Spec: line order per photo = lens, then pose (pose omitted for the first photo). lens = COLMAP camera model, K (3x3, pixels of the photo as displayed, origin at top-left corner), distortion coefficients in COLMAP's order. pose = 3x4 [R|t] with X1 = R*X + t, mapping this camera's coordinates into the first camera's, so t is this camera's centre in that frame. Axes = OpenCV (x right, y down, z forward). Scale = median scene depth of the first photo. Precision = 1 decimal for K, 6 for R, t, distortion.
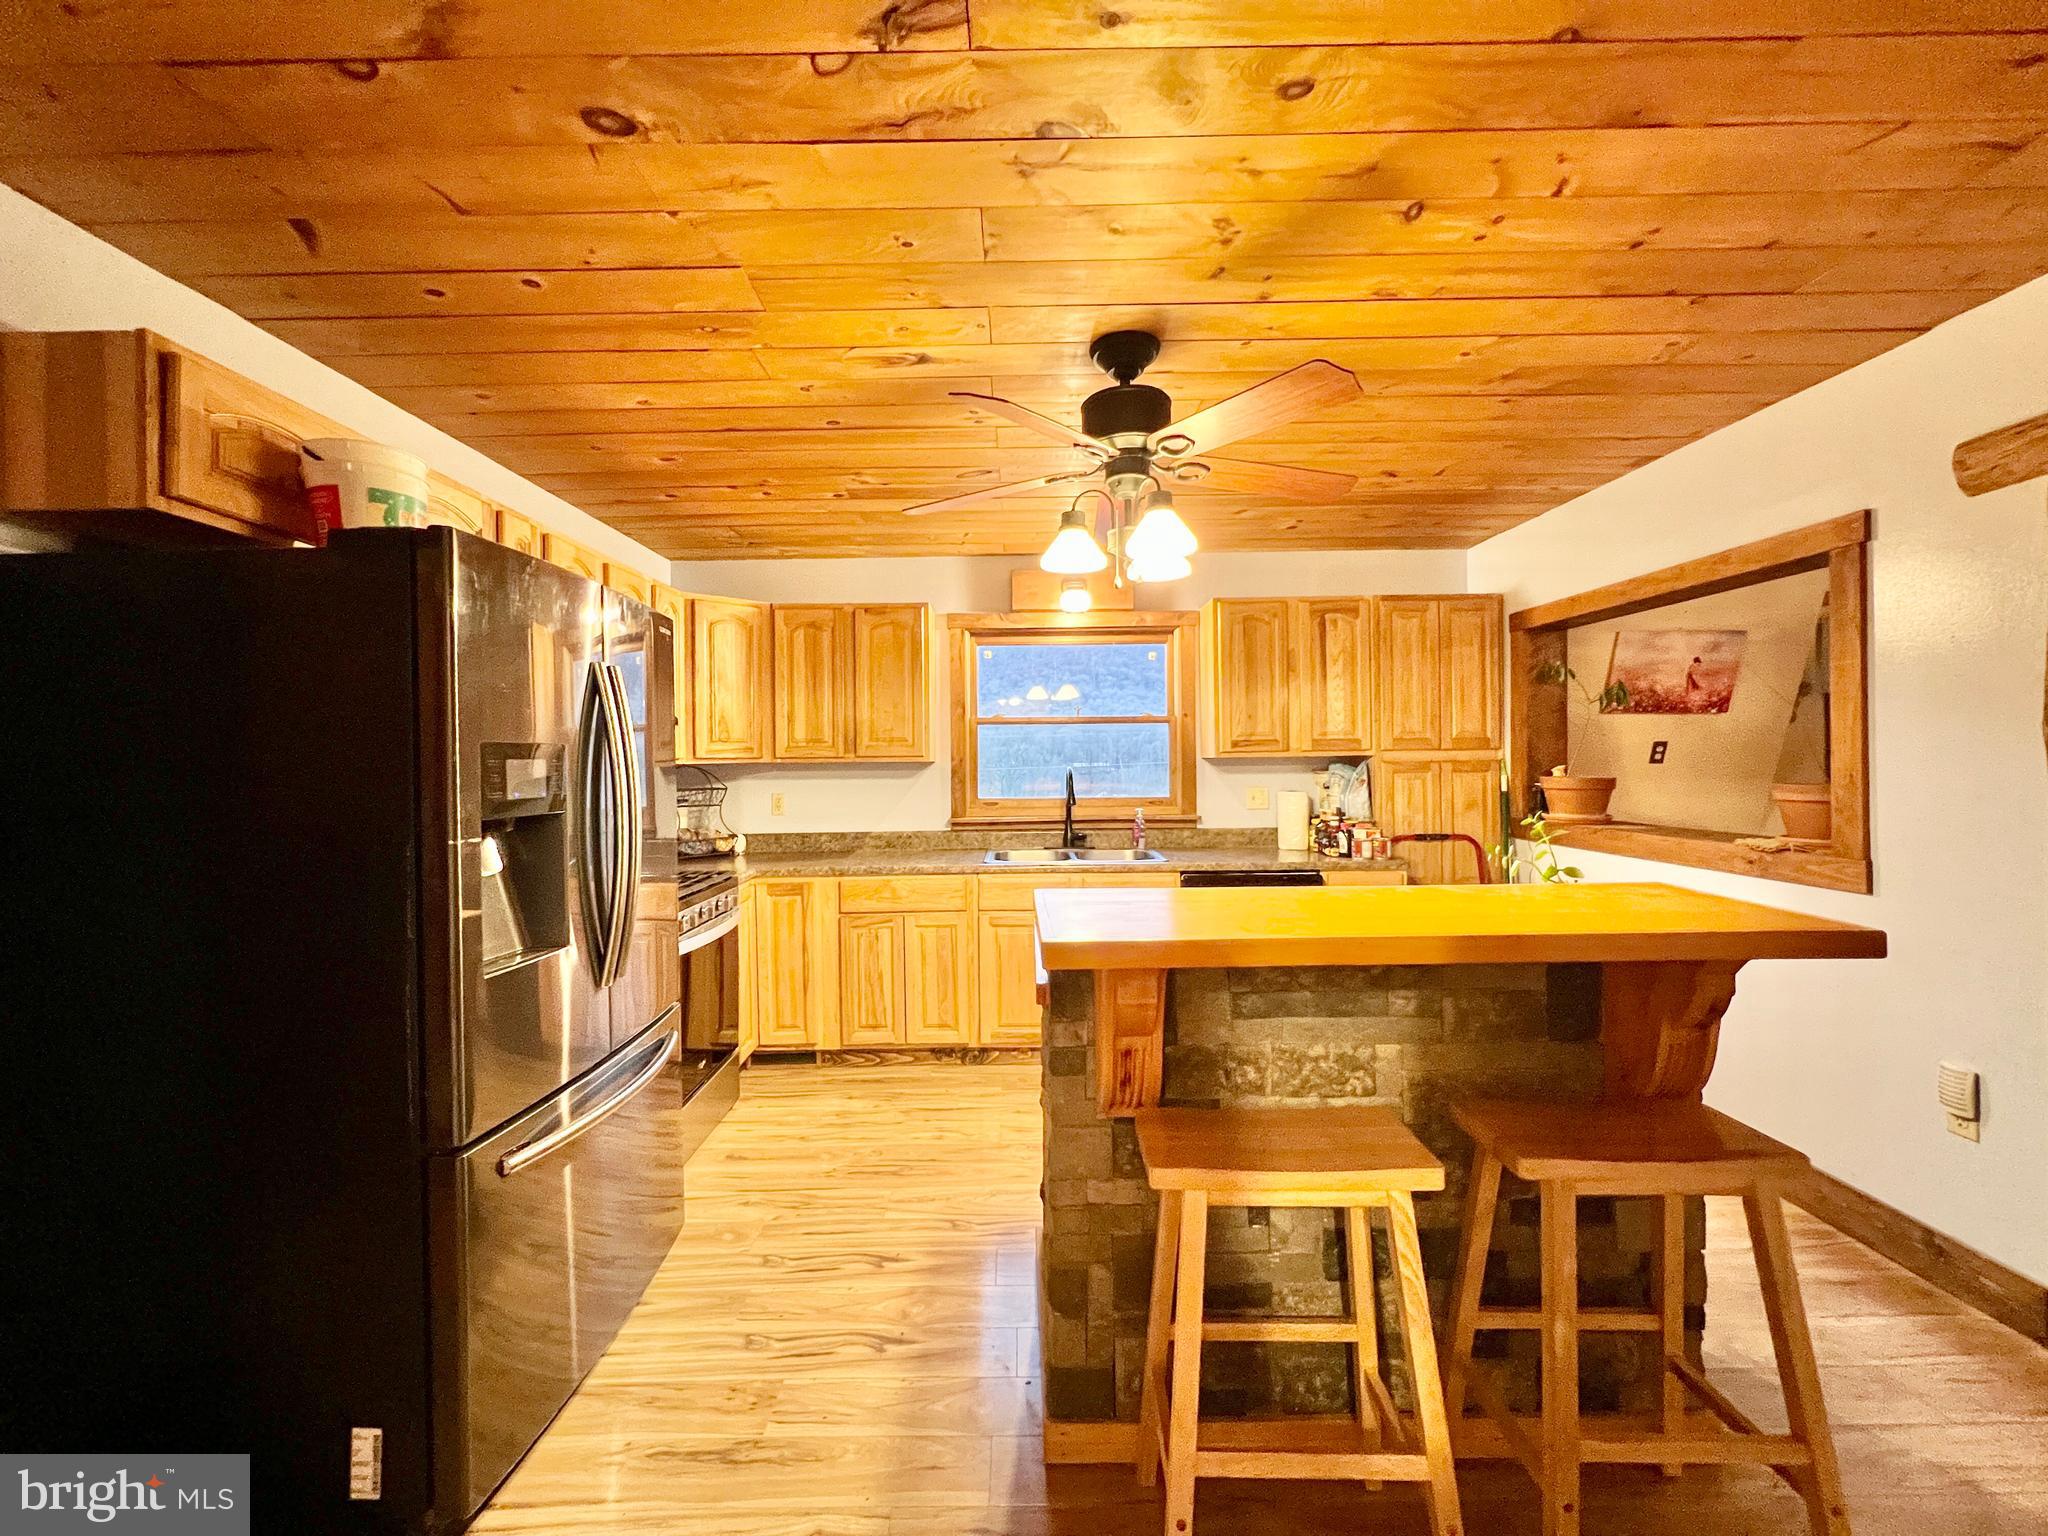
lens RADIAL K [[814.1, 0, 1030.3], [0, 814.1, 765.9], [0, 0, 1]] dist [-0.001577, -0.000071]
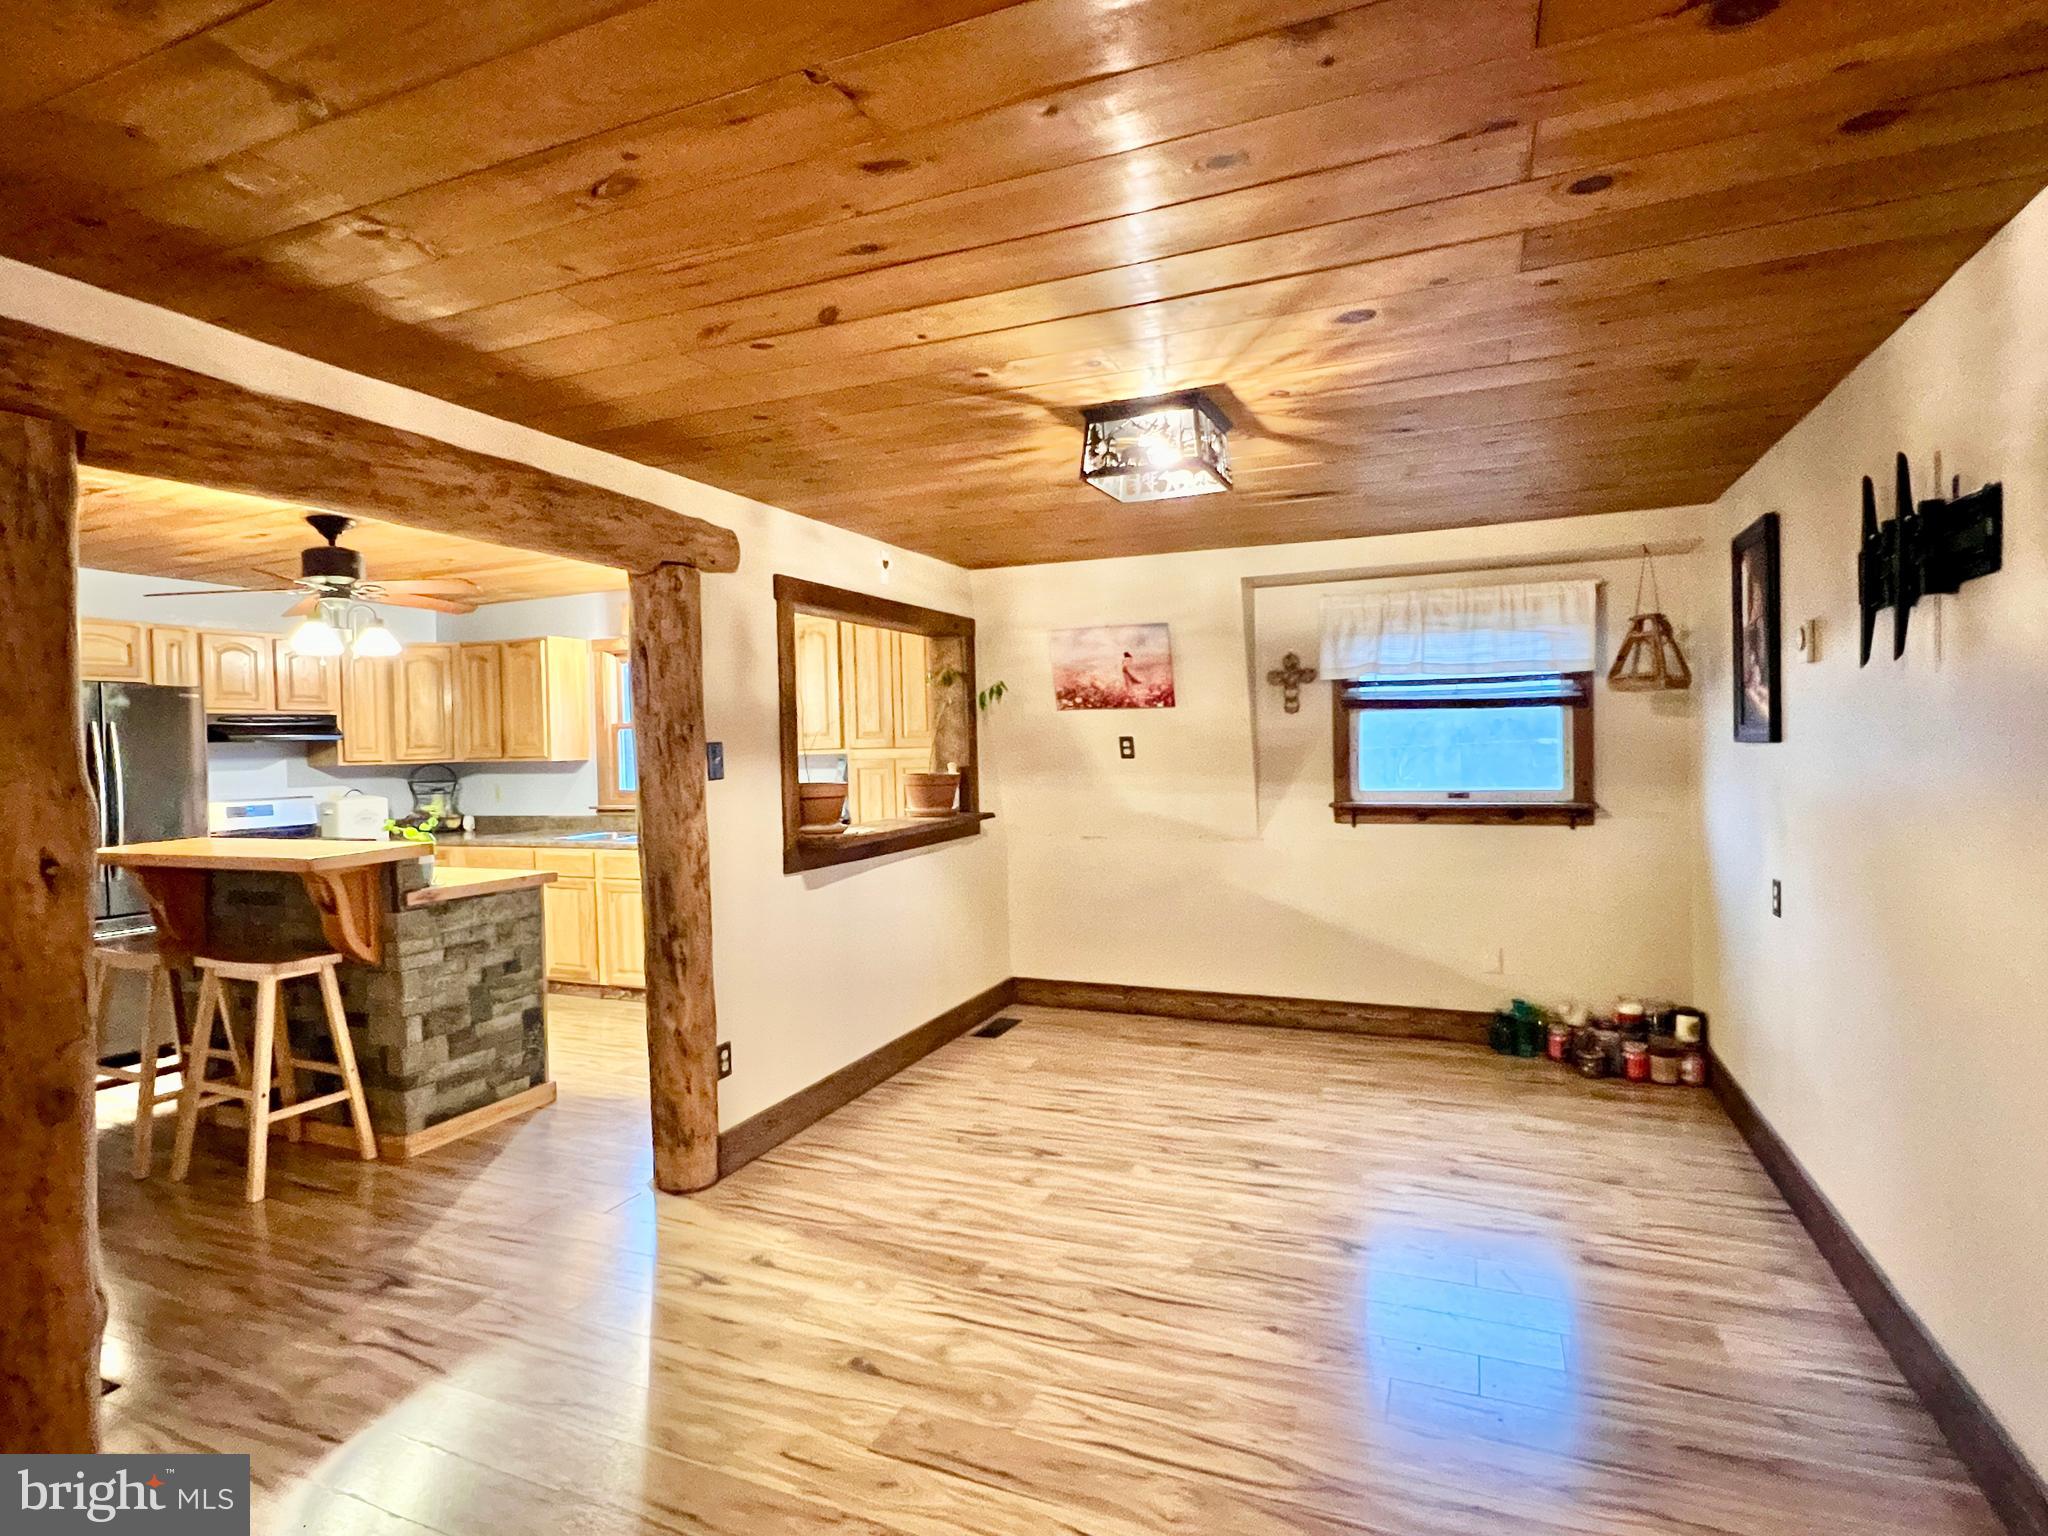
lens RADIAL K [[1046.6, 0, 1019.4], [0, 1046.6, 769.2], [0, 0, 1]] dist [-0.002947, -0.000223]
pose [[0.920301, -0.000425, -0.391211, 1.190992], [0.011775, 0.999576, 0.026614, -0.026648], [0.391034, -0.029099, 0.919916, -0.224361]]
